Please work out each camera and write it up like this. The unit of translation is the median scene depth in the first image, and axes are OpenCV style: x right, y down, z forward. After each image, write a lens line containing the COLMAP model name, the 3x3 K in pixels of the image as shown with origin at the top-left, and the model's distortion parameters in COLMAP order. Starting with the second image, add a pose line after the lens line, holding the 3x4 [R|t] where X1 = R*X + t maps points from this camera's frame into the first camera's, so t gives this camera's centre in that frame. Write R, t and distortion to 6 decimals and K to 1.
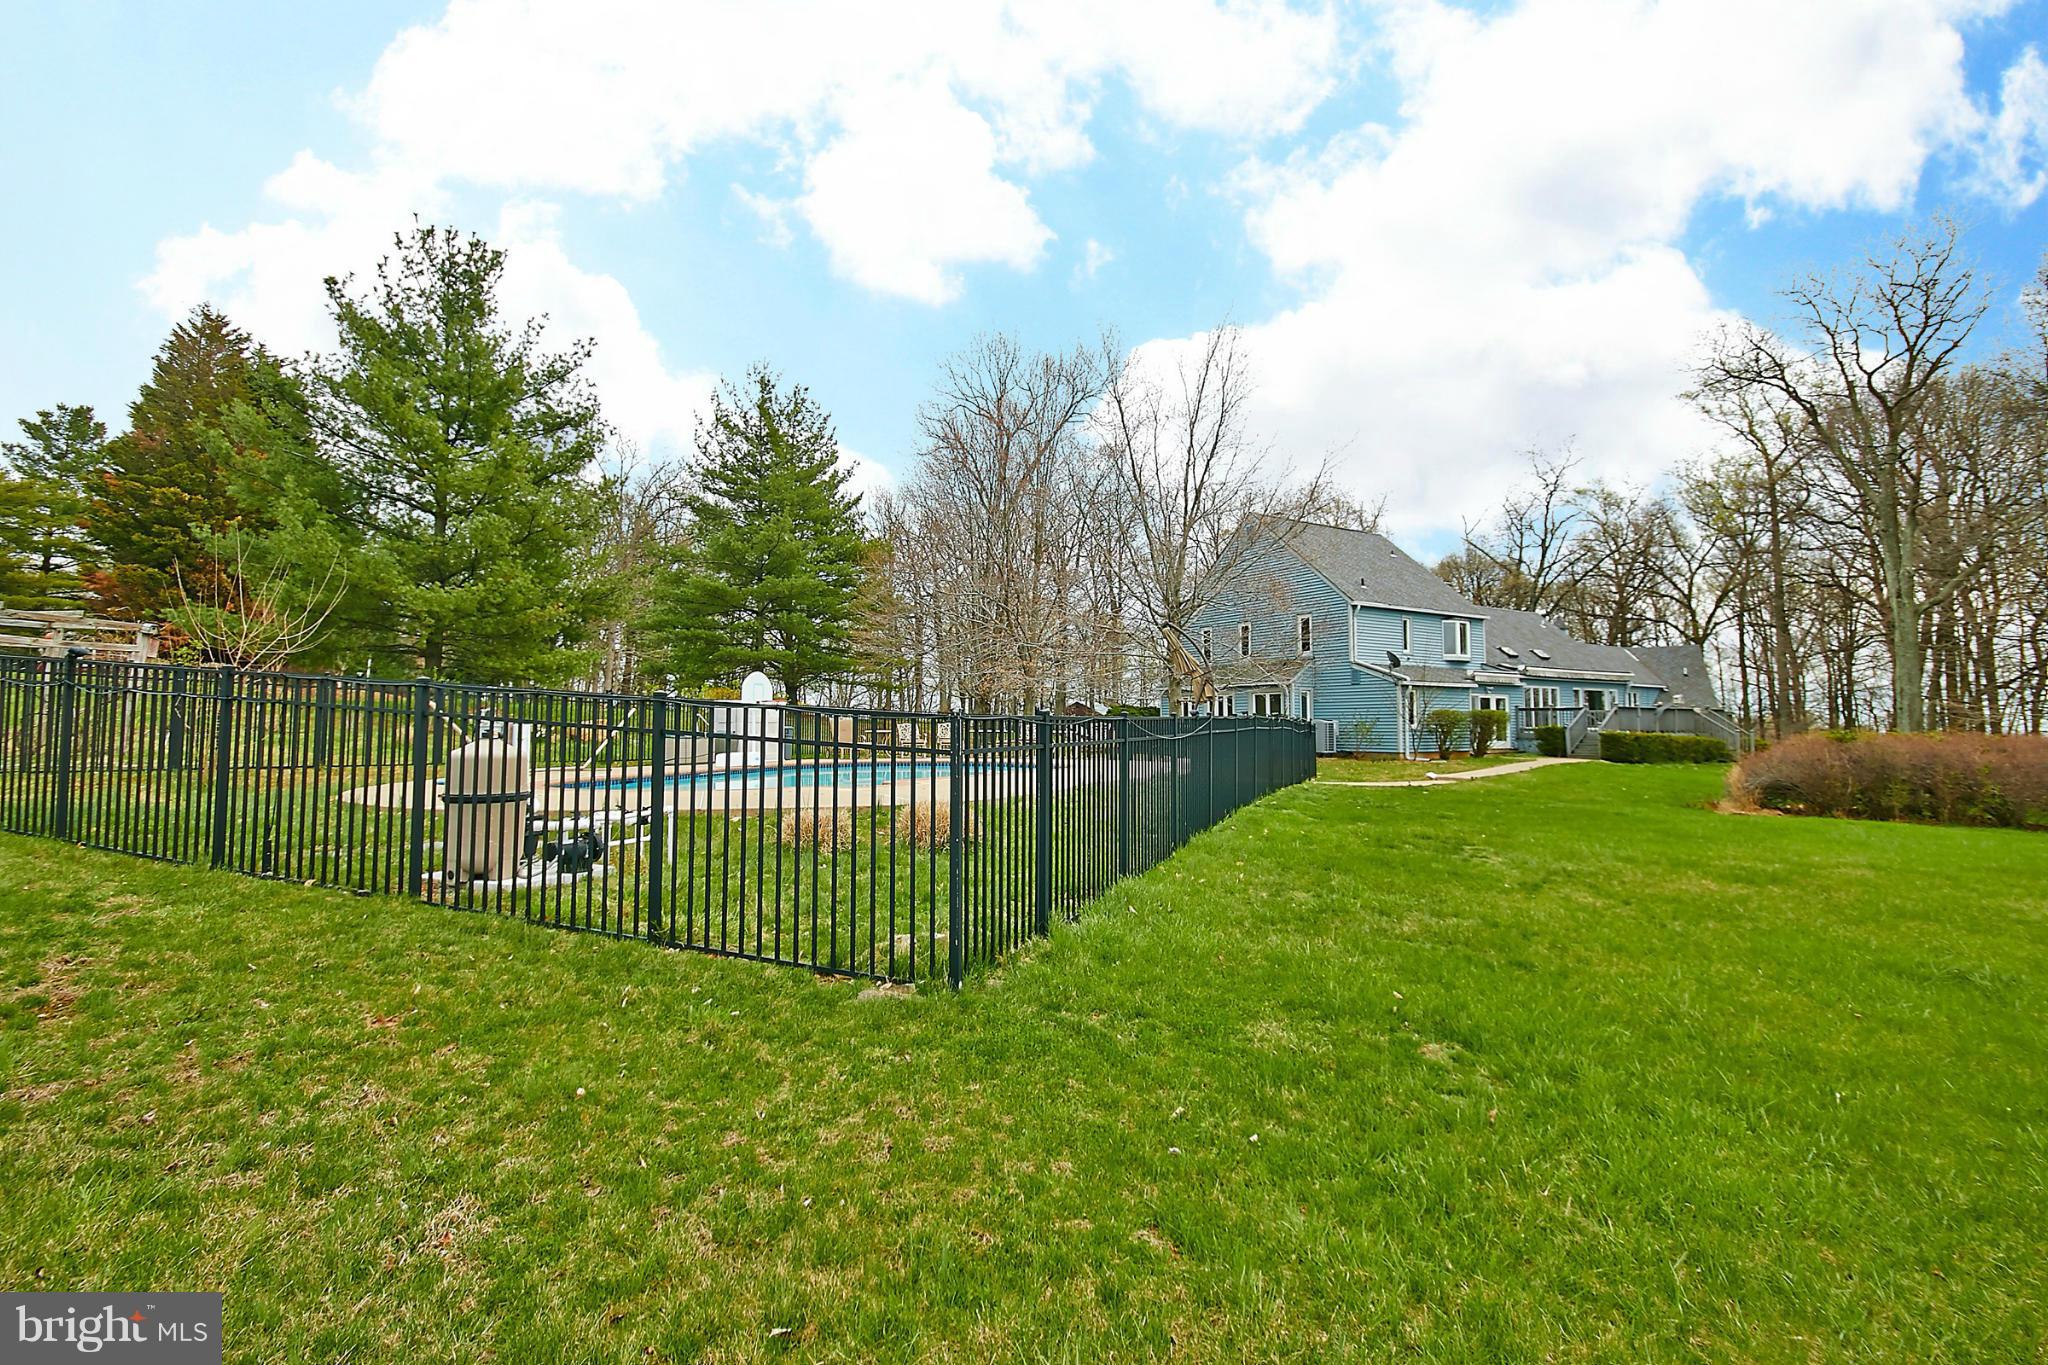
lens RADIAL K [[959.0, 0, 1018.4], [0, 959.0, 657.1], [0, 0, 1]] dist [0.001774, 0.000358]
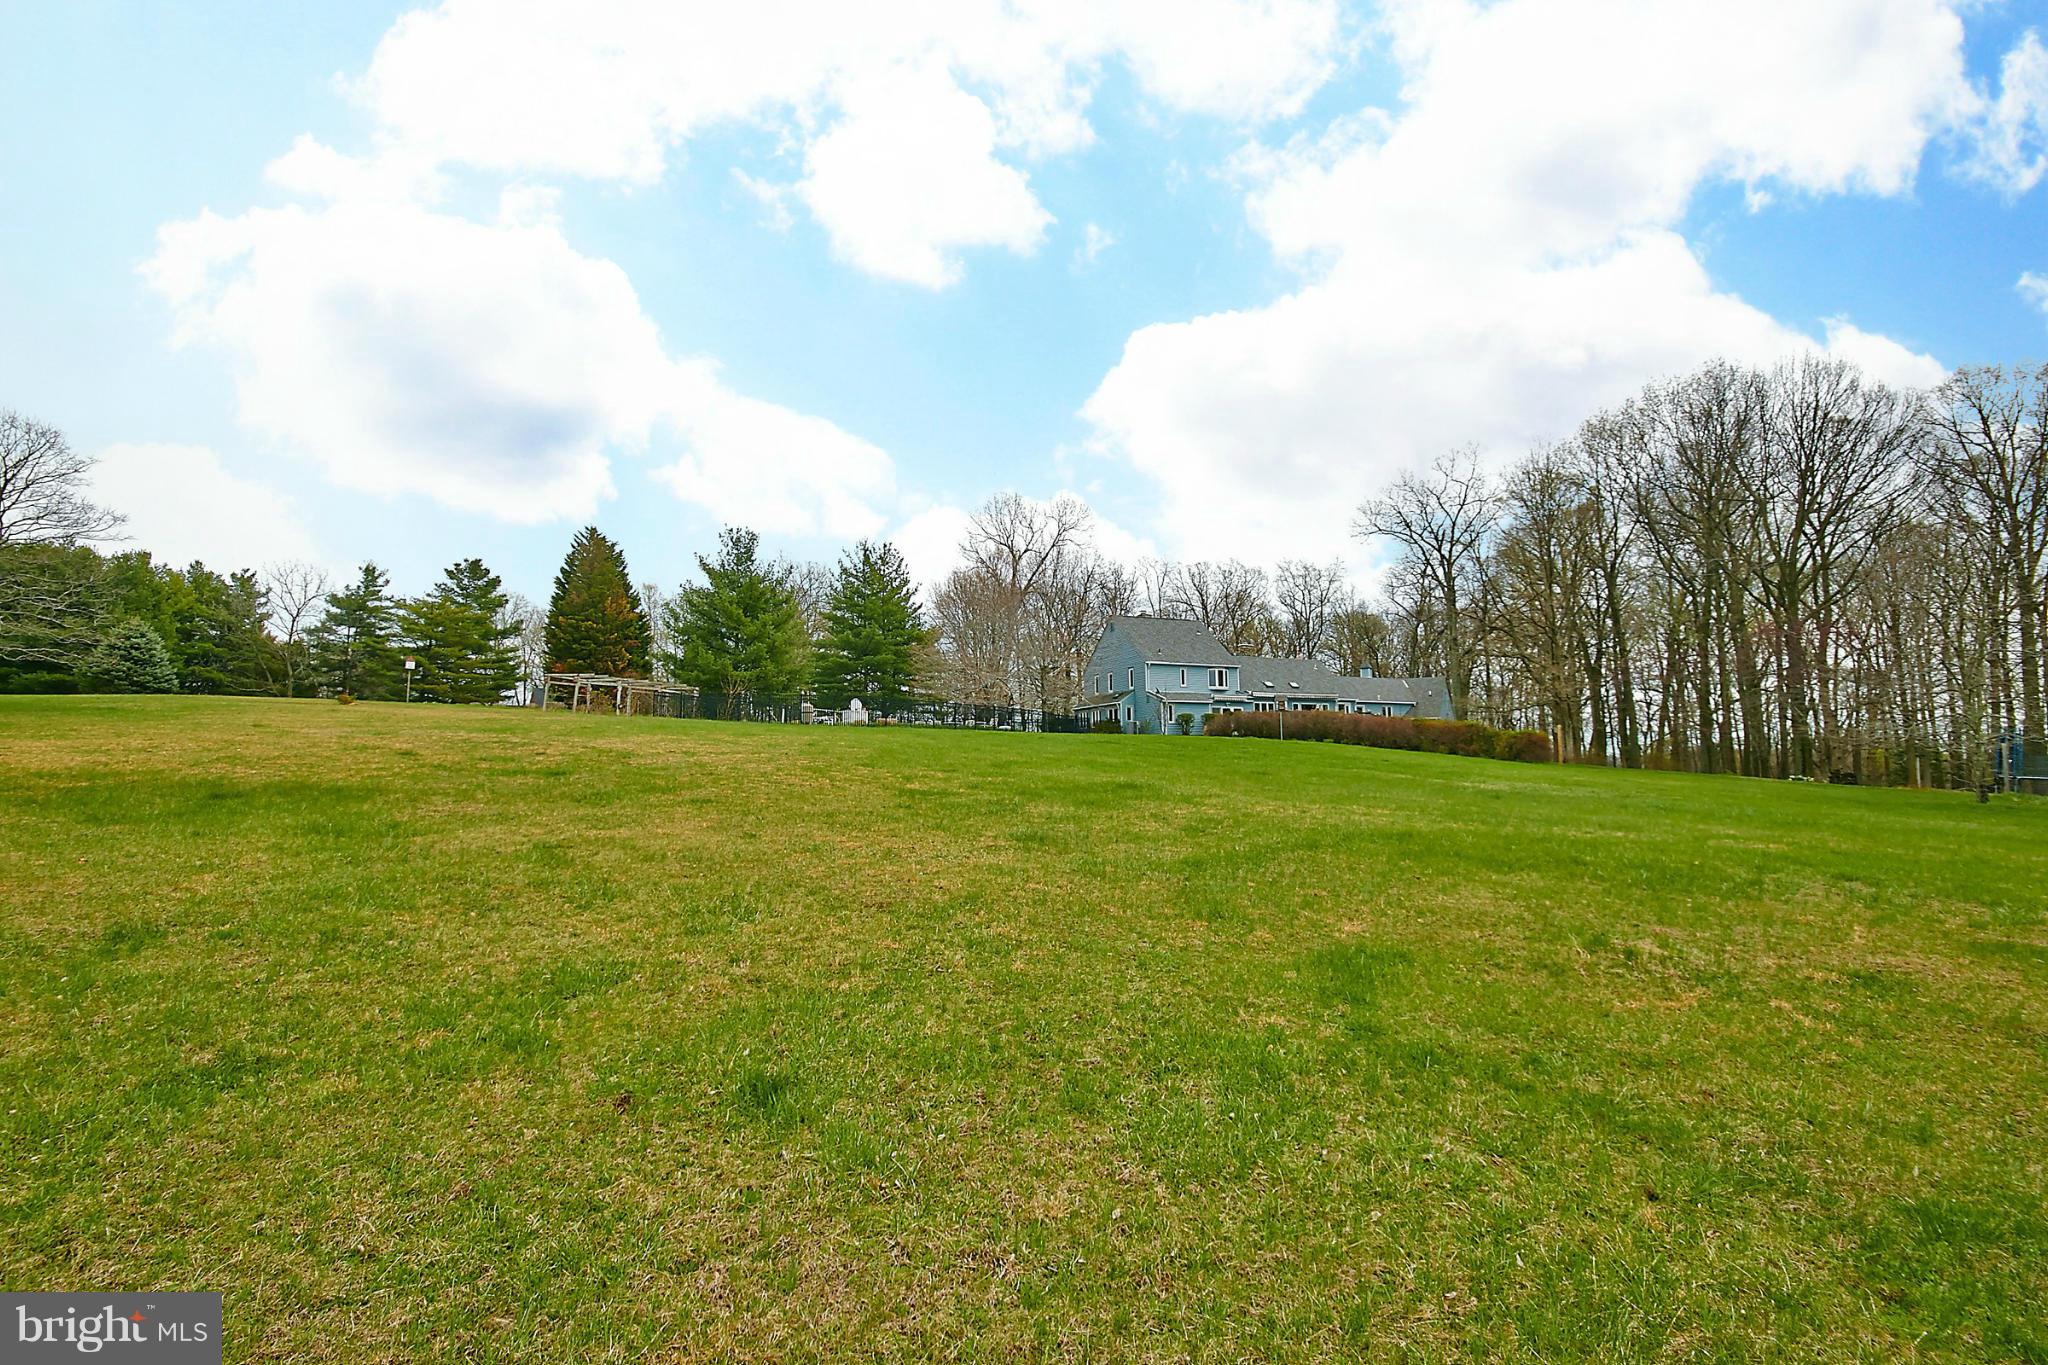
lens RADIAL K [[959.0, 0, 1018.4], [0, 959.0, 657.1], [0, 0, 1]] dist [0.001774, 0.000358]
pose [[0.992082, -0.027912, -0.122452, 0.224818], [0.022423, 0.998691, -0.045973, 0.013098], [0.123575, 0.042864, 0.991409, -0.716975]]
